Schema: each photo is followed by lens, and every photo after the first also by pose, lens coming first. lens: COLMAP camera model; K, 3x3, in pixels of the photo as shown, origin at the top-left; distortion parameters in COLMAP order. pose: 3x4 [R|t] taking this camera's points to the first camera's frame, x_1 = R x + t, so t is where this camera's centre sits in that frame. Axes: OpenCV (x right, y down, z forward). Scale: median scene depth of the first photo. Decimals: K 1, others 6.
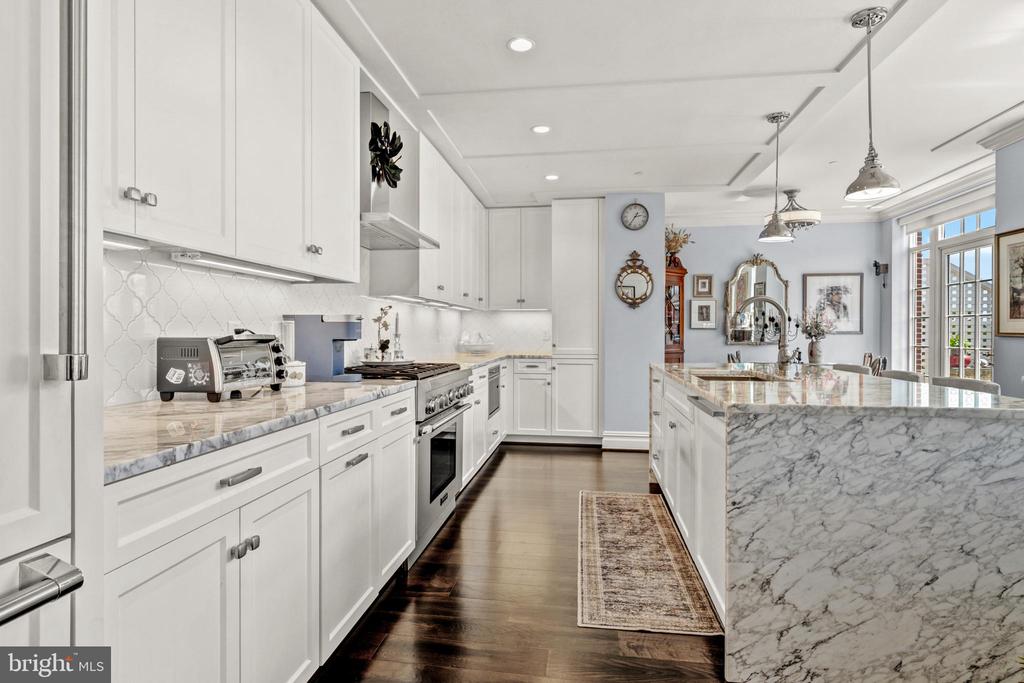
lens RADIAL K [[541.8, 0, 497.2], [0, 541.8, 333.5], [0, 0, 1]] dist [-0.000934, 0.001195]
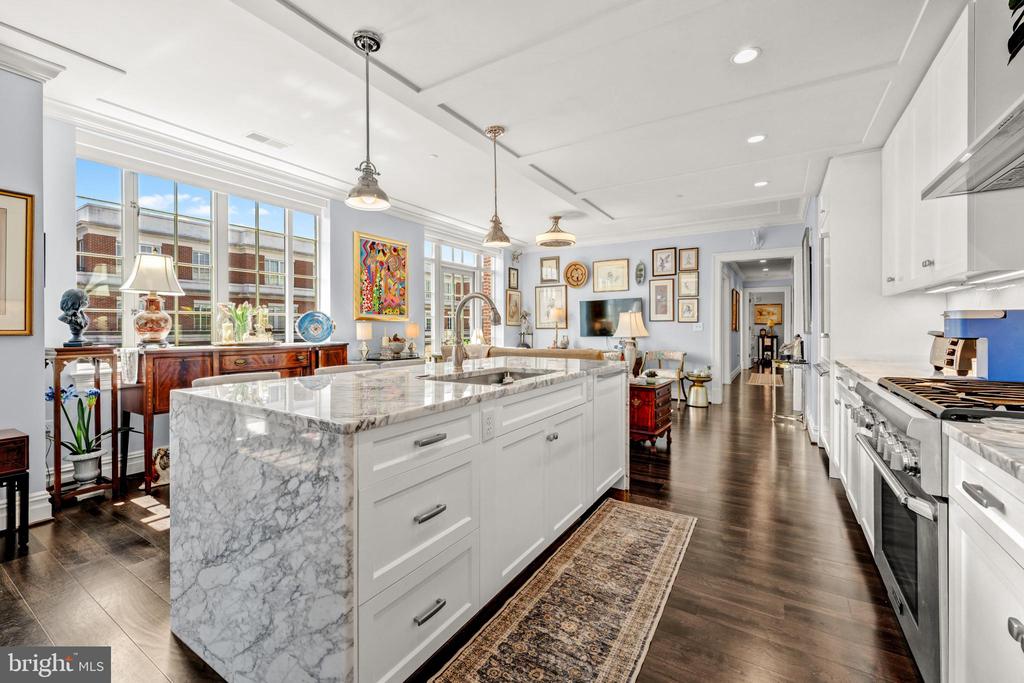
lens RADIAL K [[426.8, 0, 504.1], [0, 426.8, 329.1], [0, 0, 1]] dist [0.000329, 0.000270]
pose [[-0.919882, -0.004054, 0.392175, 0.063839], [-0.001544, 0.999976, 0.006714, -0.004057], [-0.392193, 0.005571, -0.919866, 0.824288]]
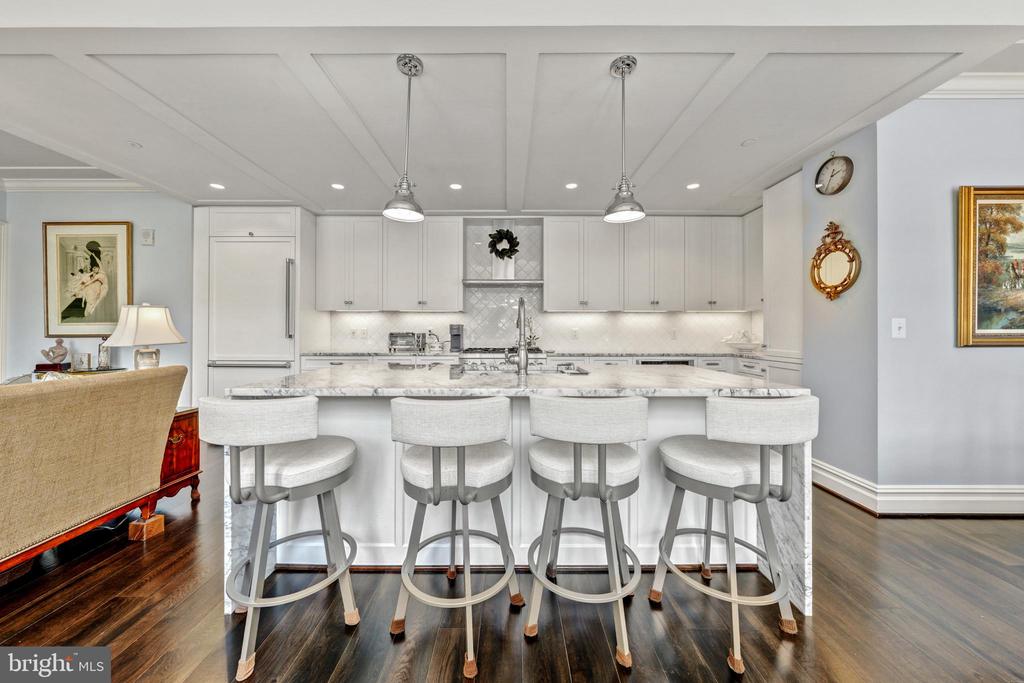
lens RADIAL K [[352.6, 0, 507.3], [0, 352.6, 335.7], [0, 0, 1]] dist [-0.004040, -0.000005]
pose [[0.158889, 0.007150, -0.987271, 0.567858], [-0.002977, 0.999973, 0.006763, 0.001535], [0.987292, 0.001865, 0.158906, 0.415186]]
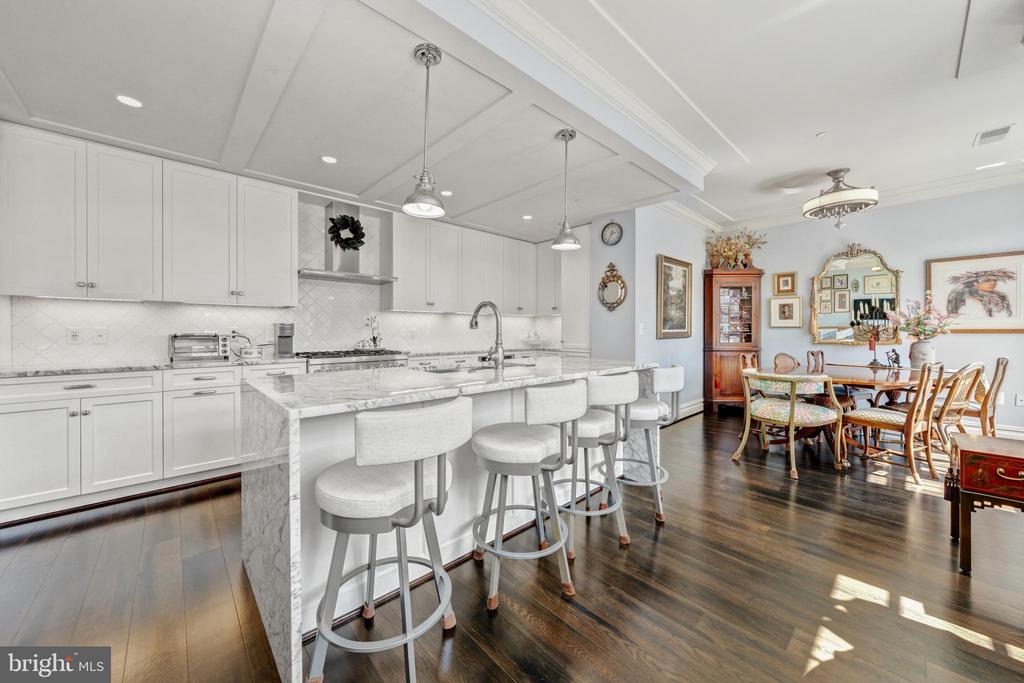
lens RADIAL K [[370.7, 0, 506.3], [0, 370.7, 335.0], [0, 0, 1]] dist [-0.002574, 0.000165]
pose [[0.784486, 0.003470, -0.620137, 0.496531], [0.001636, 0.999969, 0.007666, -0.000879], [0.620144, -0.007028, 0.784456, 0.188122]]
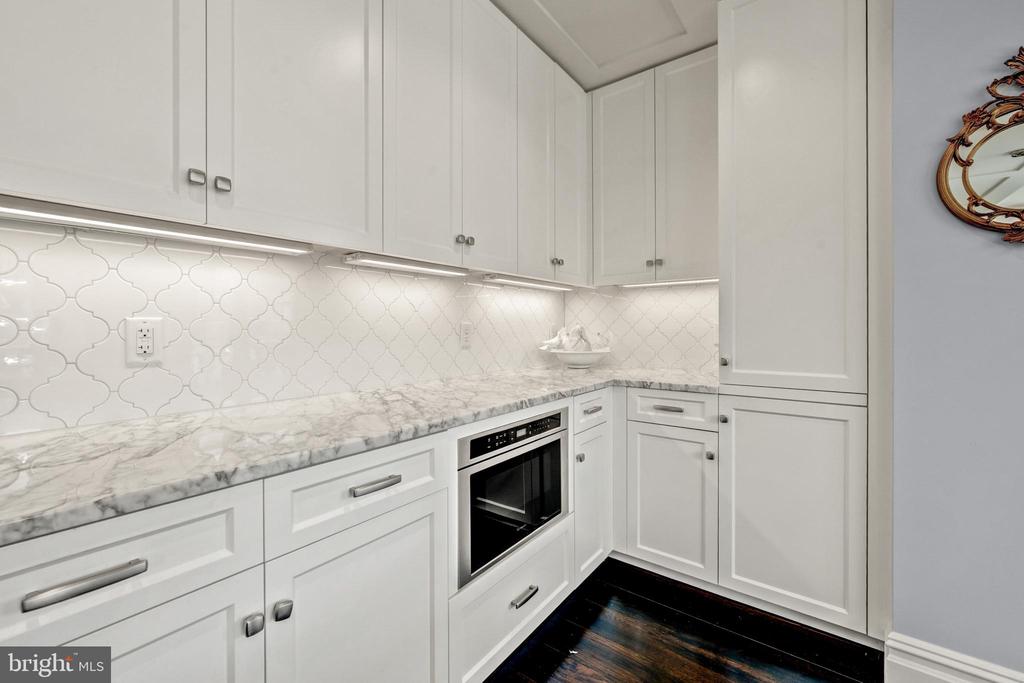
lens RADIAL K [[426.8, 0, 510.5], [0, 426.8, 333.4], [0, 0, 1]] dist [0.000329, 0.000270]
pose [[0.887245, -0.001949, -0.461295, 0.098188], [0.004850, 0.999975, 0.005103, -0.001308], [0.461273, -0.006765, 0.887232, 0.579348]]
